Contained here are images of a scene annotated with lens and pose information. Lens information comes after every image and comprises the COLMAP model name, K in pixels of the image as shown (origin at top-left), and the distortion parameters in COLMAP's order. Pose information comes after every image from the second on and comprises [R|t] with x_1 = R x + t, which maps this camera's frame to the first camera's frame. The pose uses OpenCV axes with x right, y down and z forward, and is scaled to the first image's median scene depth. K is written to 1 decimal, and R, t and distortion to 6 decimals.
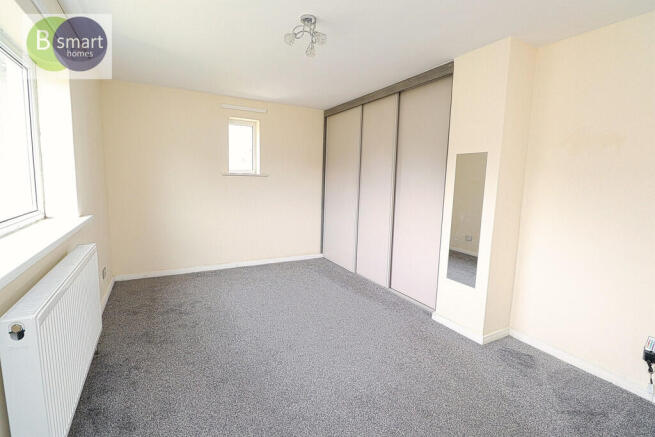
lens RADIAL K [[309.6, 0, 331.3], [0, 309.6, 216.9], [0, 0, 1]] dist [-0.011369, -0.000168]
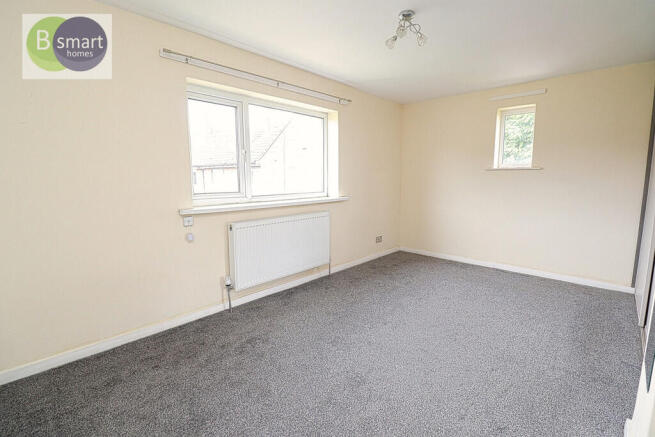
lens RADIAL K [[309.6, 0, 331.3], [0, 309.6, 216.9], [0, 0, 1]] dist [-0.011369, -0.000168]
pose [[0.282346, 0.099261, -0.954163, 0.476650], [-0.108296, 0.991572, 0.071107, -0.004619], [0.953180, 0.083256, 0.290716, 0.264925]]
